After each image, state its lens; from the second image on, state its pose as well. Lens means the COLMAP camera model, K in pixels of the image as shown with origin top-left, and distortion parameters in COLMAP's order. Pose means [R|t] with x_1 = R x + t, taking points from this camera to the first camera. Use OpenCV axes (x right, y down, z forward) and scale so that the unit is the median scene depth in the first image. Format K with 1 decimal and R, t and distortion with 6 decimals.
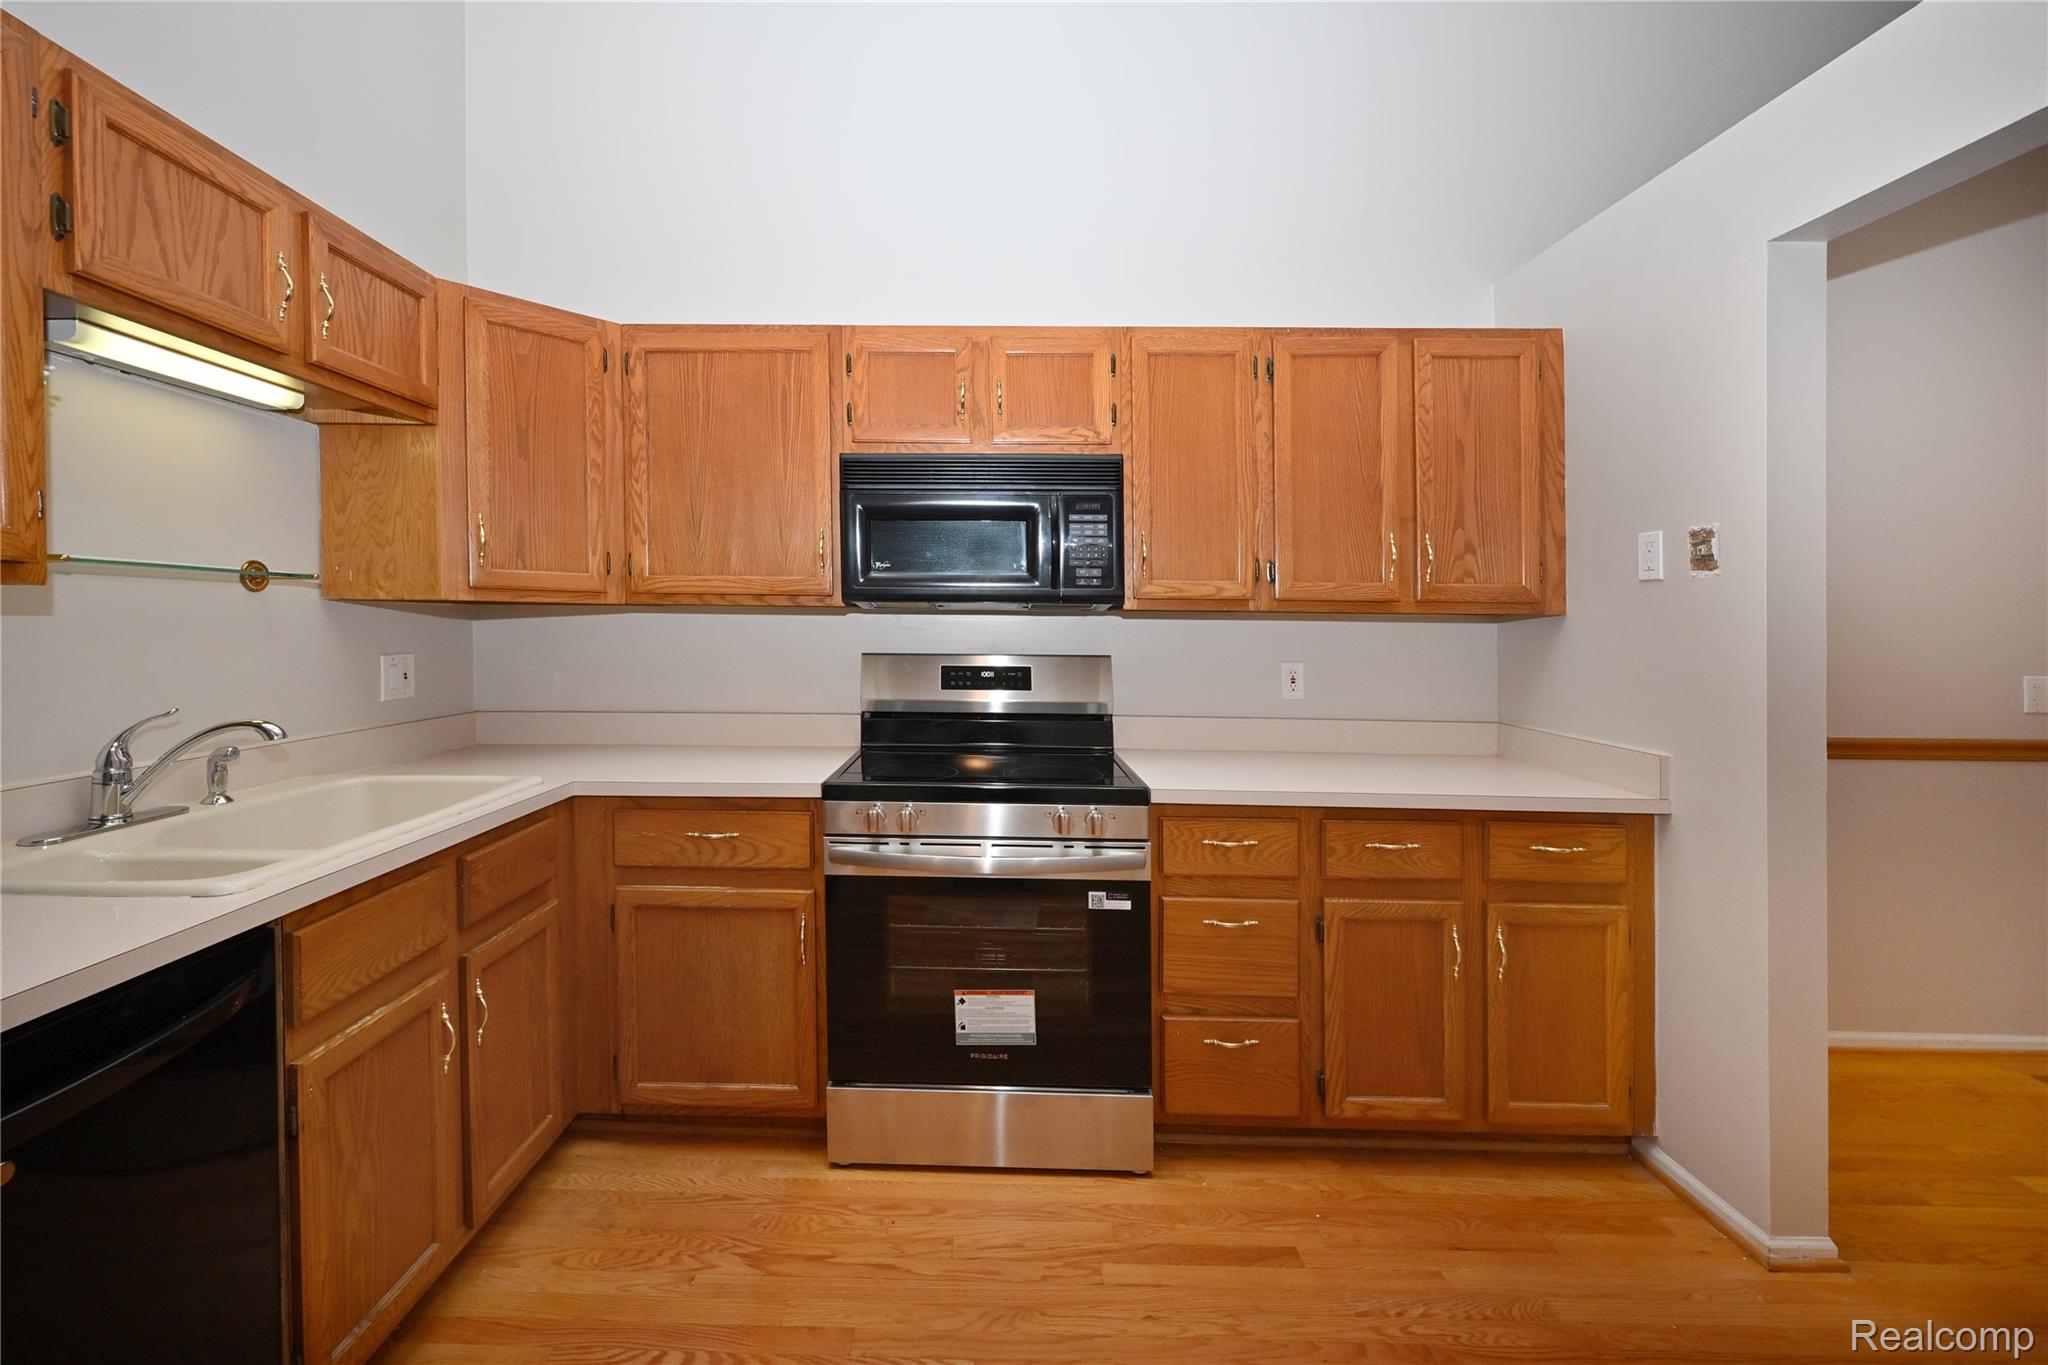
lens RADIAL K [[847.6, 0, 950.0], [0, 847.6, 620.8], [0, 0, 1]] dist [0.000253, -0.000038]
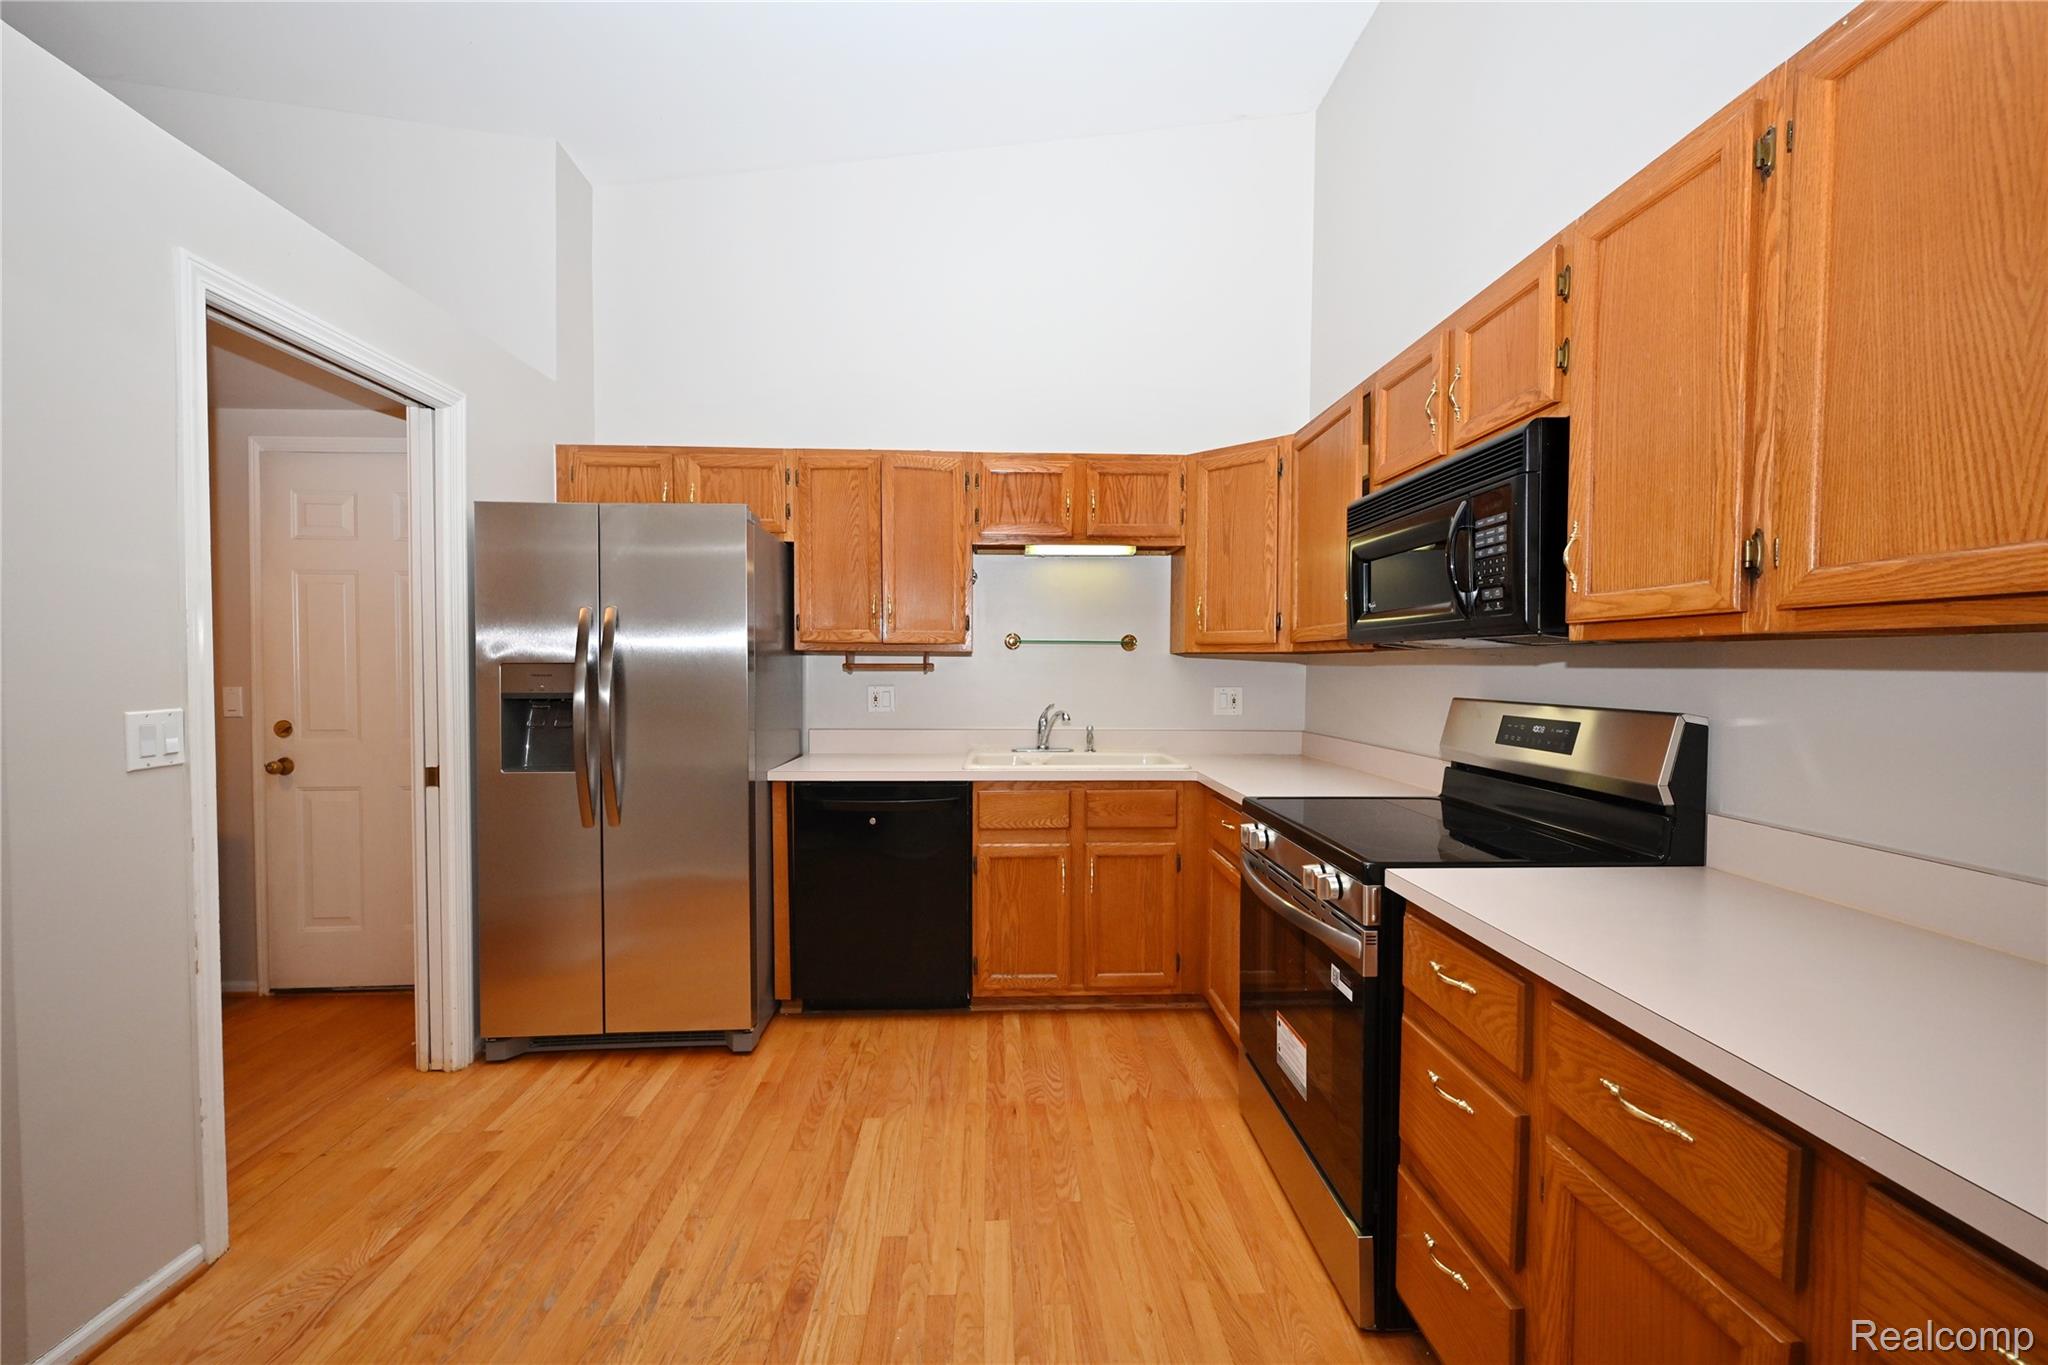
lens RADIAL K [[795.0, 0, 1022.8], [0, 795.0, 695.5], [0, 0, 1]] dist [0.001289, 0.000081]
pose [[0.061863, 0.028922, -0.997666, 0.943036], [-0.004088, 0.999579, 0.028724, 0.015938], [0.998076, 0.002302, 0.061955, 0.608585]]
